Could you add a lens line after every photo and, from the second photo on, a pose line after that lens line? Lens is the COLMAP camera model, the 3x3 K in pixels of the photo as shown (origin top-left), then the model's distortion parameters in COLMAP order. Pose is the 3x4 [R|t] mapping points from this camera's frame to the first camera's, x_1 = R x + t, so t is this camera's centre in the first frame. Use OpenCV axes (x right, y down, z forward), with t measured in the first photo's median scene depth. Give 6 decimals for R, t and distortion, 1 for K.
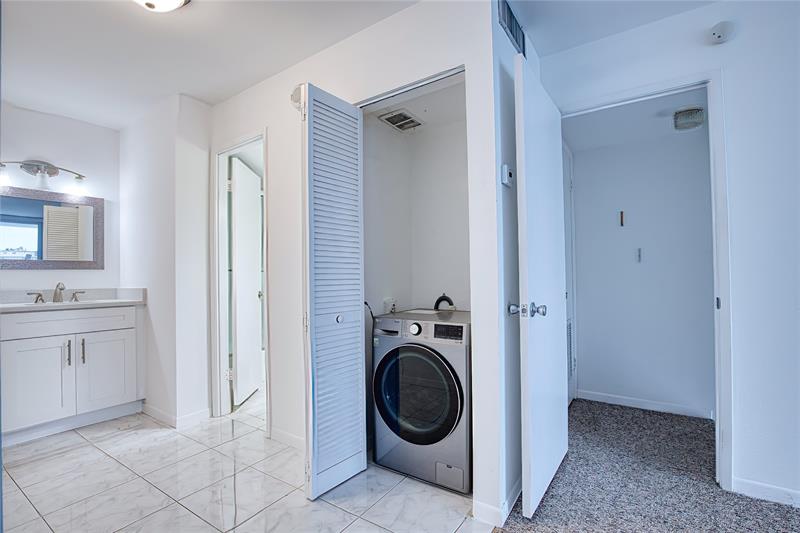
lens RADIAL K [[368.3, 0, 397.4], [0, 368.3, 271.5], [0, 0, 1]] dist [-0.023514, 0.000122]
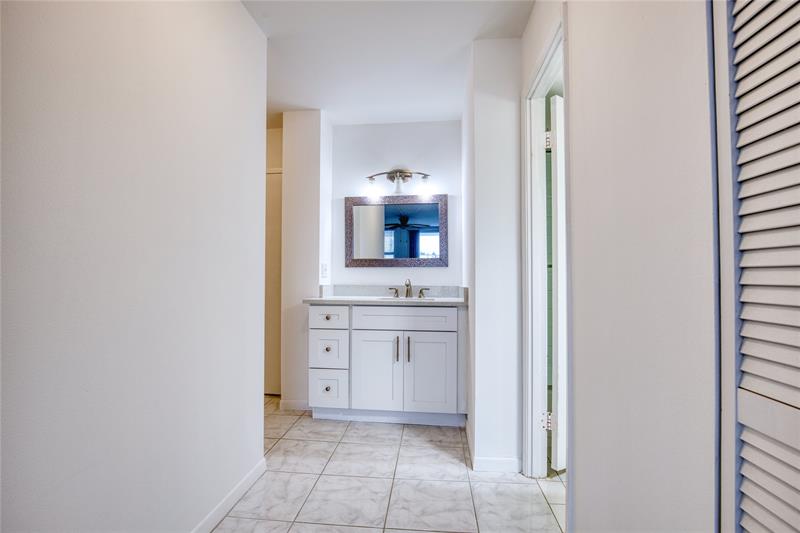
lens RADIAL K [[368.3, 0, 397.4], [0, 368.3, 271.5], [0, 0, 1]] dist [-0.023514, 0.000122]
pose [[0.474580, 0.002781, -0.880208, 0.000176], [0.003558, 0.999981, 0.005078, 0.002518], [0.880205, -0.005542, 0.474561, 0.459491]]
